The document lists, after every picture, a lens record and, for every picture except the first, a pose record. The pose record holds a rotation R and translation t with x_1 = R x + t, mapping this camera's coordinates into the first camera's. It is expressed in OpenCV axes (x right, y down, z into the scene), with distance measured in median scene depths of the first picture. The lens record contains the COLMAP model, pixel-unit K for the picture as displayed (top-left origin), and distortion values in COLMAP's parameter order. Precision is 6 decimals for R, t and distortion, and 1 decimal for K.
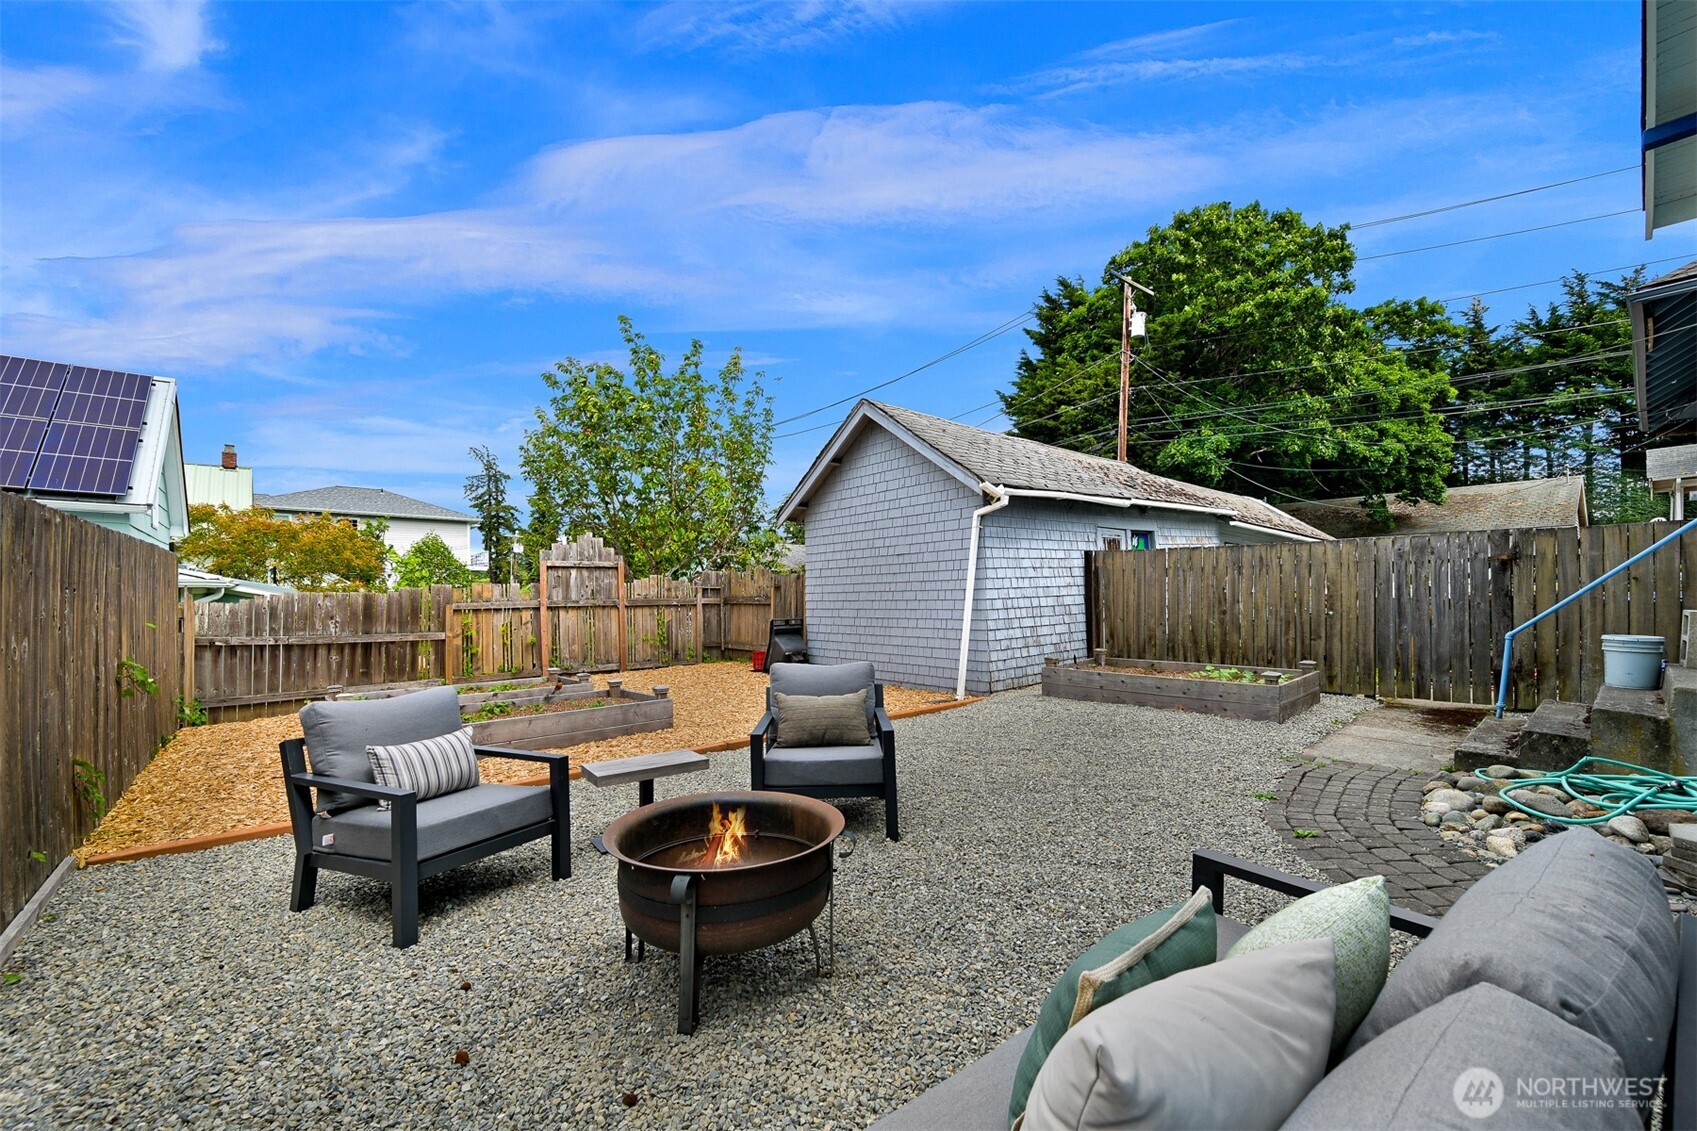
lens RADIAL K [[673.0, 0, 865.6], [0, 673.0, 595.4], [0, 0, 1]] dist [-0.002790, 0.000765]
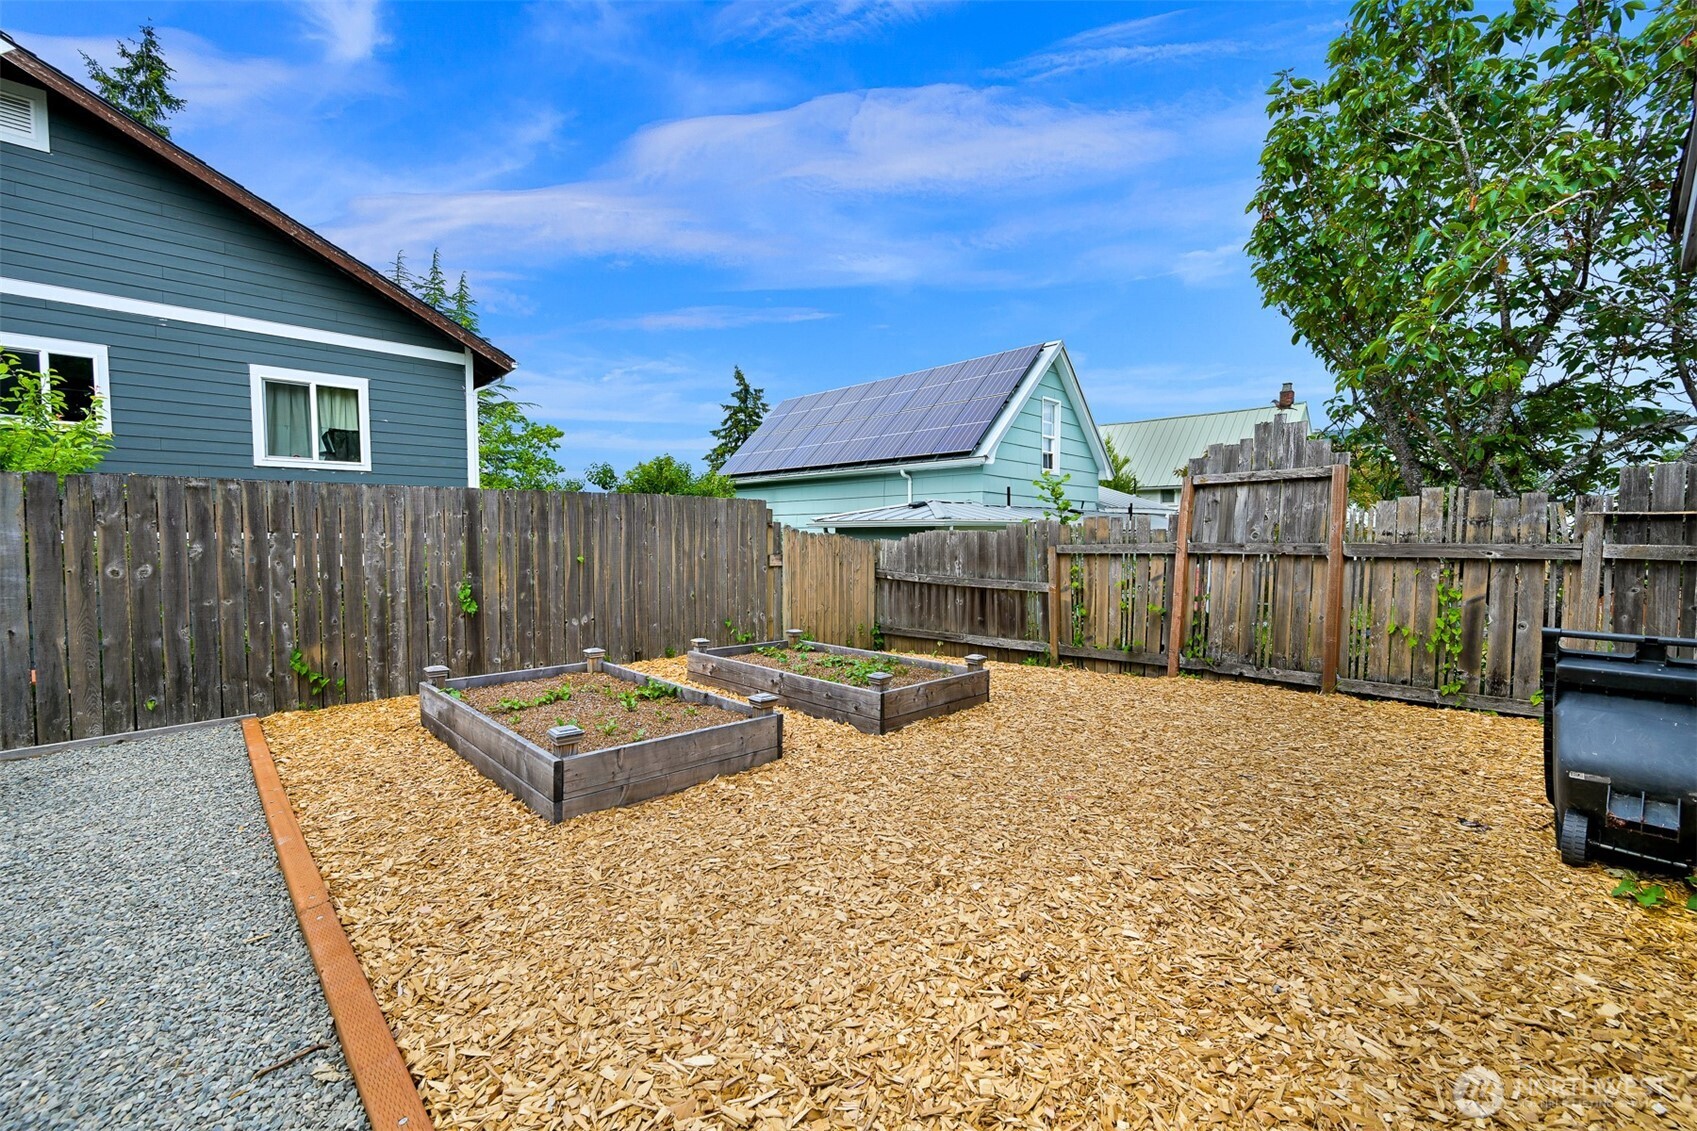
lens RADIAL K [[673.0, 0, 838.5], [0, 673.0, 568.7], [0, 0, 1]] dist [-0.002790, 0.000765]
pose [[0.046856, 0.056762, -0.997288, 0.105252], [0.000571, 0.998382, 0.056851, -0.003861], [0.998901, -0.003233, 0.046748, 0.663506]]
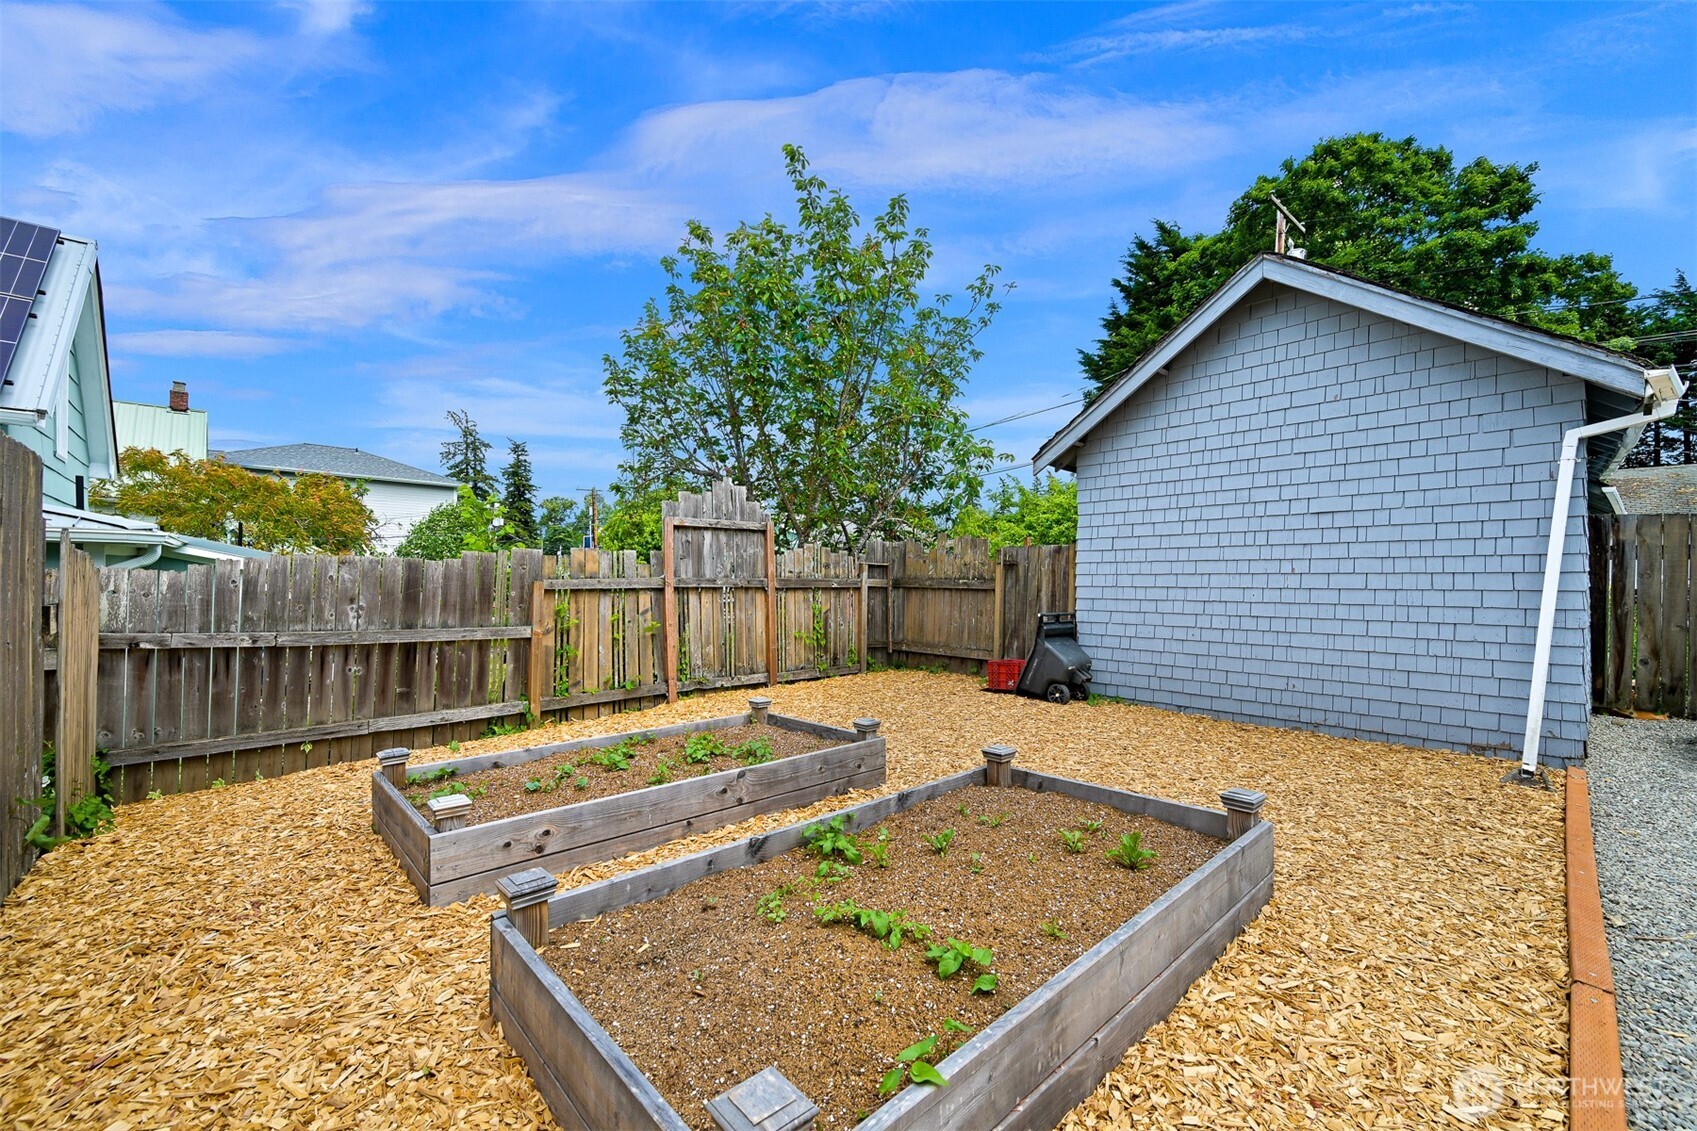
lens RADIAL K [[673.0, 0, 856.9], [0, 673.0, 582.6], [0, 0, 1]] dist [-0.002790, 0.000765]
pose [[0.999315, 0.019317, 0.031577, -0.316356], [-0.019470, 0.999800, 0.004542, 0.005714], [-0.031483, -0.005154, 0.999491, 0.341294]]
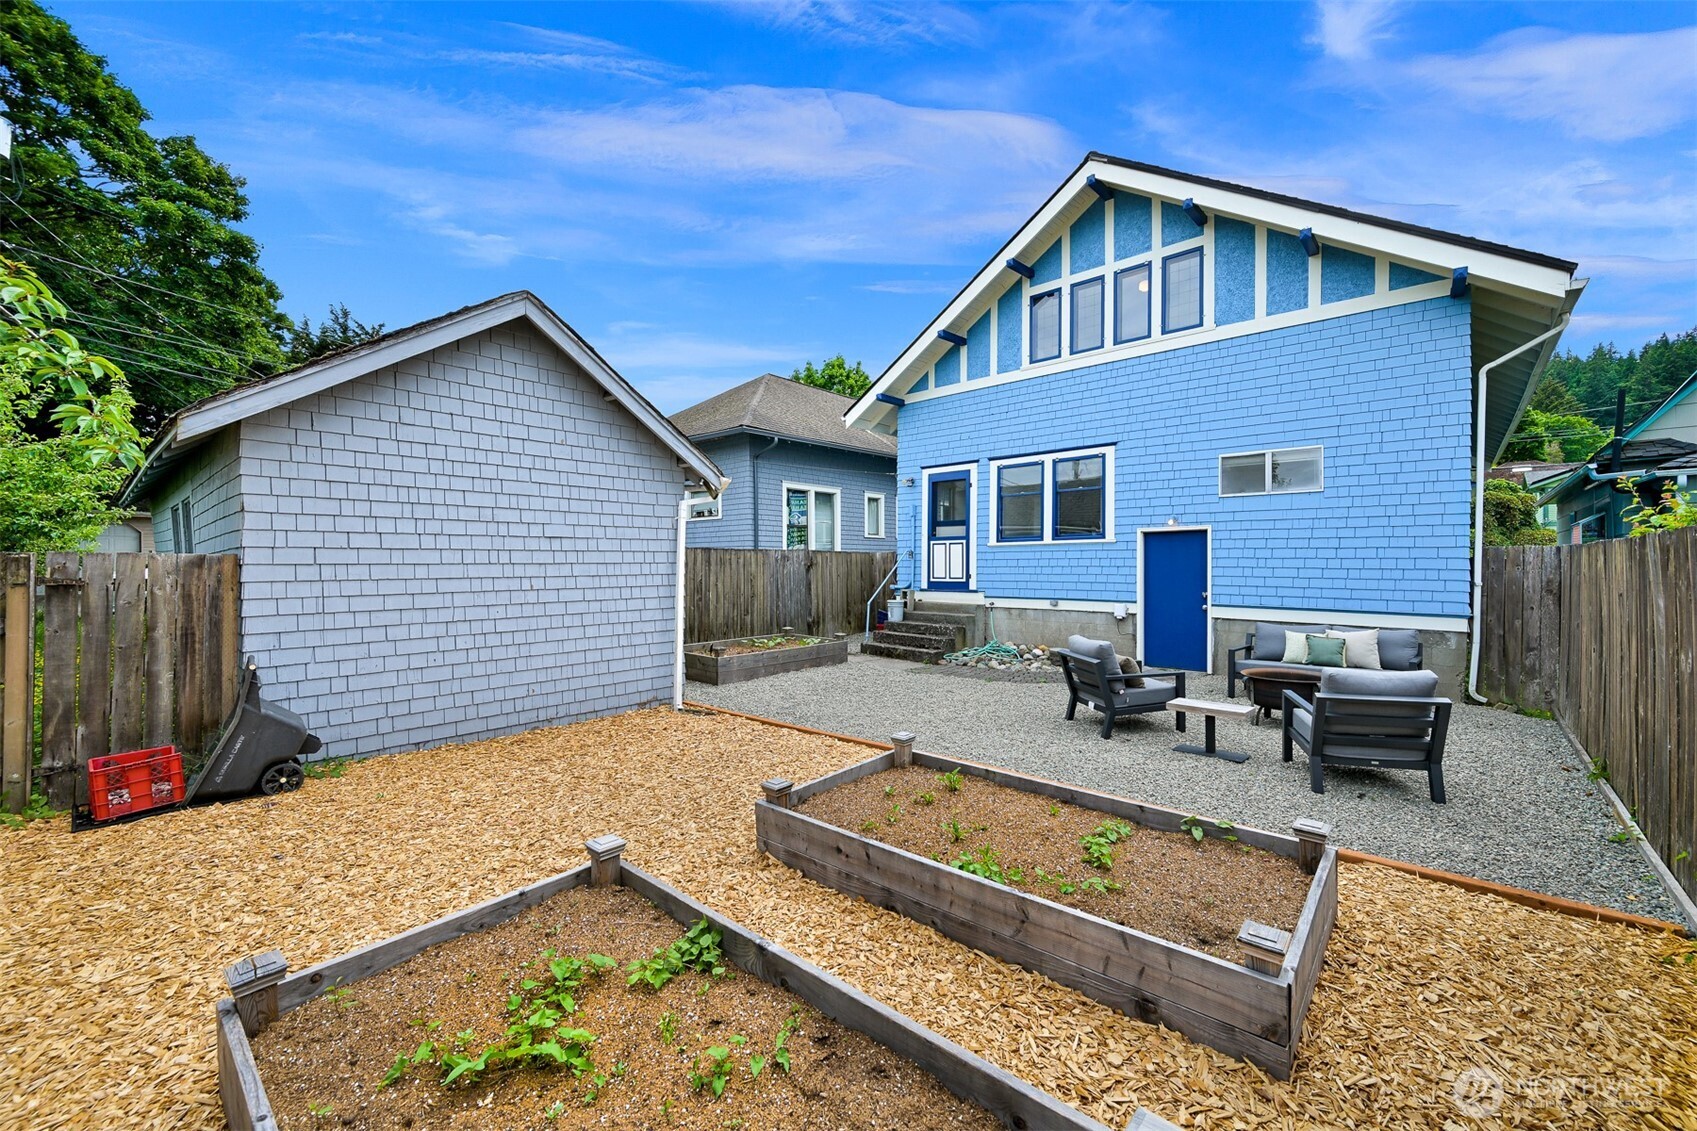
lens RADIAL K [[673.0, 0, 855.9], [0, 673.0, 569.2], [0, 0, 1]] dist [-0.002790, 0.000765]
pose [[-0.126052, 0.006297, 0.992004, -0.565622], [0.005595, 0.999968, -0.005637, -0.018008], [-0.992008, 0.004840, -0.126084, 0.641656]]
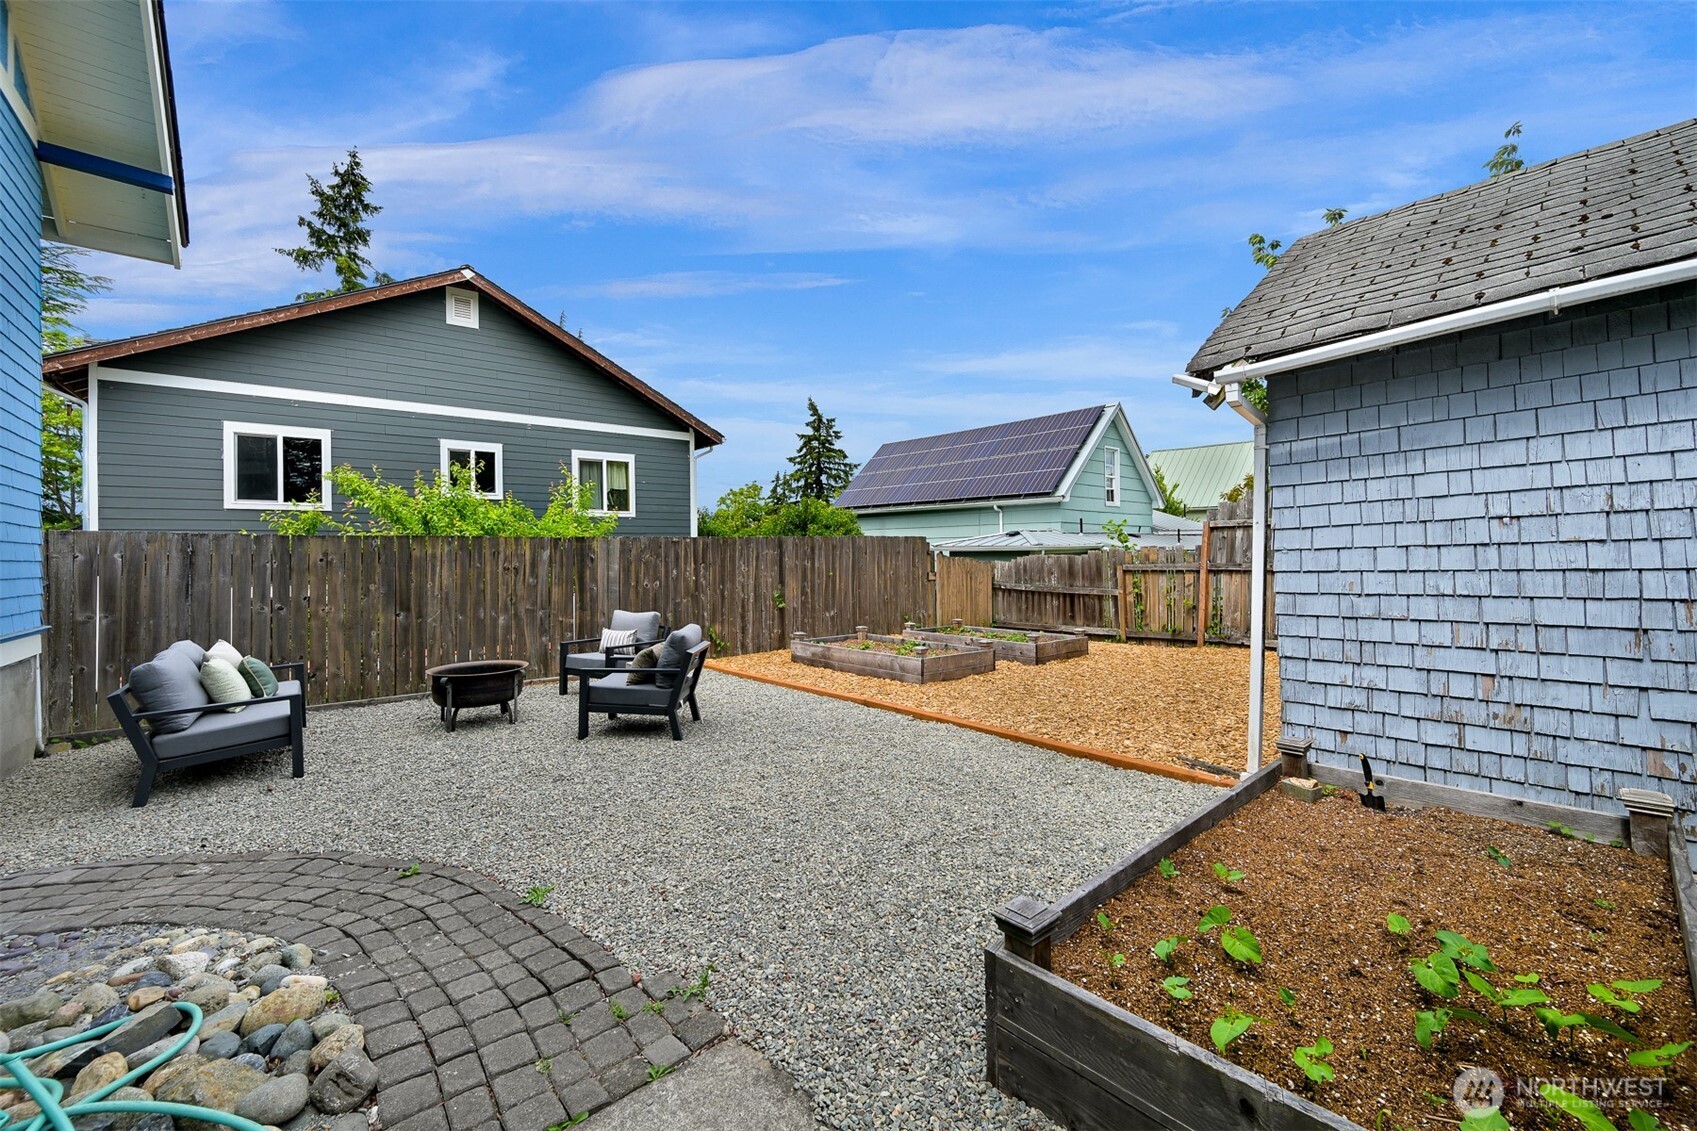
lens RADIAL K [[673.0, 0, 837.9], [0, 673.0, 550.3], [0, 0, 1]] dist [-0.002790, 0.000765]
pose [[-0.028337, 0.007248, -0.999572, 0.494191], [0.012413, 0.999899, 0.006899, -0.023948], [0.999521, -0.012212, -0.028424, 0.502720]]
